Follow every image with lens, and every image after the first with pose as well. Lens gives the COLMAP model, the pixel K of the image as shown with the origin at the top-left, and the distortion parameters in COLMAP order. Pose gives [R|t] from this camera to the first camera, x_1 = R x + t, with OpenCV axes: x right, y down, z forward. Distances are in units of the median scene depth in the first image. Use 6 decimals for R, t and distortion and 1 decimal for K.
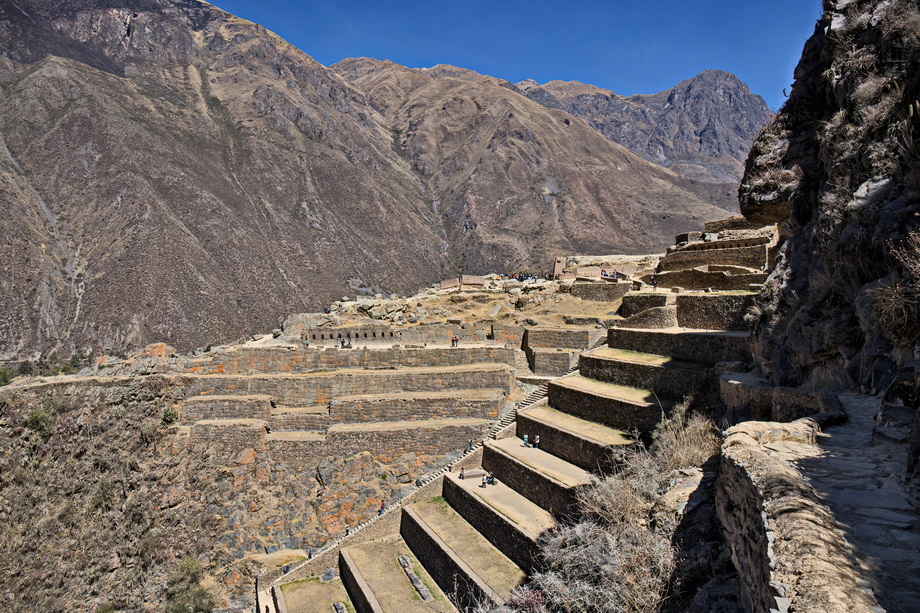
lens RADIAL K [[621.5, 0, 461.4], [0, 621.5, 294.1], [0, 0, 1]] dist [-0.100385, 0.078329]
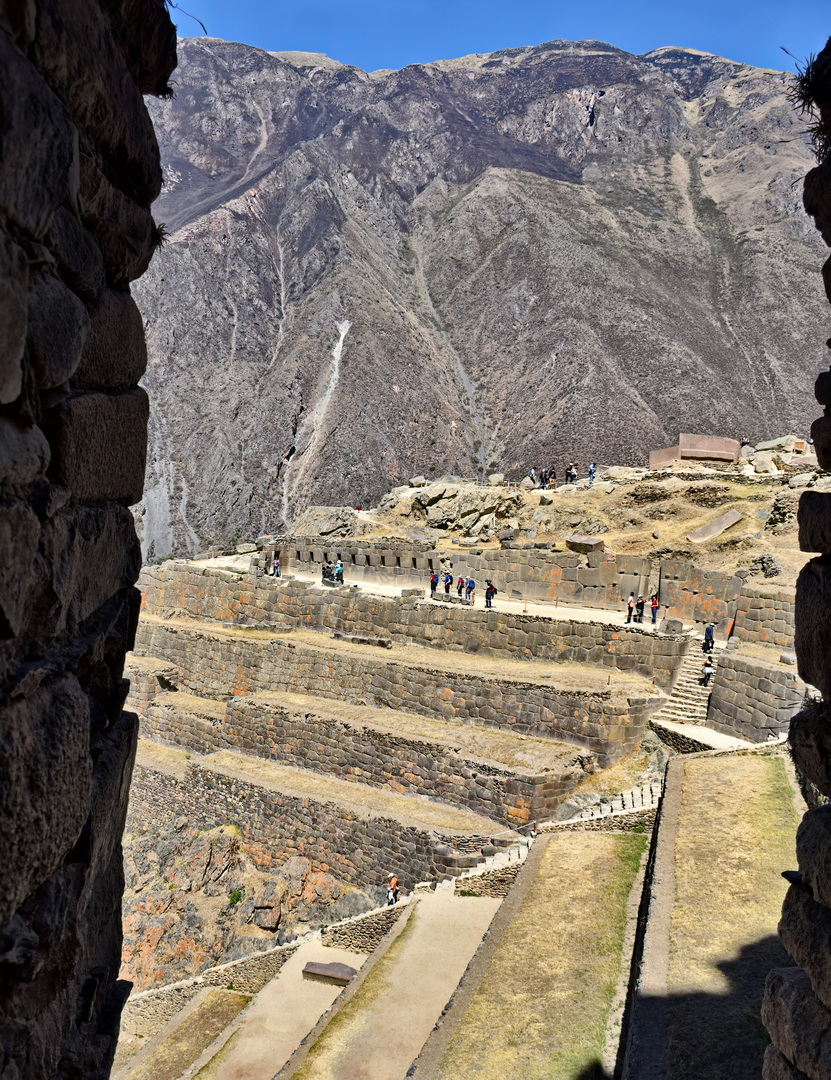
lens RADIAL K [[968.4, 0, 416.2], [0, 968.4, 582.7], [0, 0, 1]] dist [-0.155597, 0.108081]
pose [[0.778287, 0.099881, -0.619913, 0.013171], [-0.050143, 0.994001, 0.097201, 0.000646], [0.625903, -0.044566, 0.778627, 0.022369]]
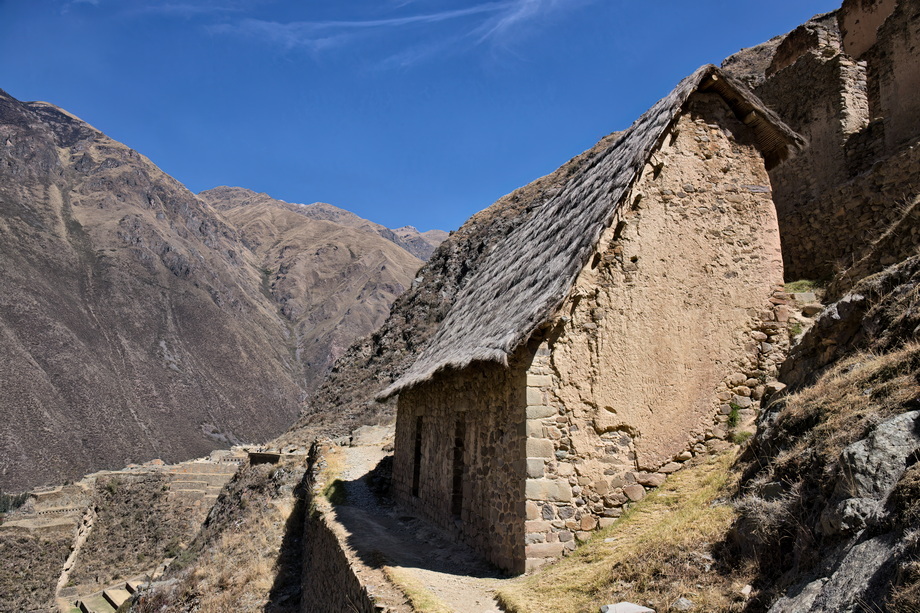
lens RADIAL K [[658.7, 0, 460.0], [0, 658.7, 306.5], [0, 0, 1]] dist [-0.109611, 0.096302]
pose [[0.978085, 0.084714, 0.190194, 0.006453], [-0.042323, 0.975307, -0.216761, -0.000383], [-0.203860, 0.203961, 0.957518, -0.083625]]
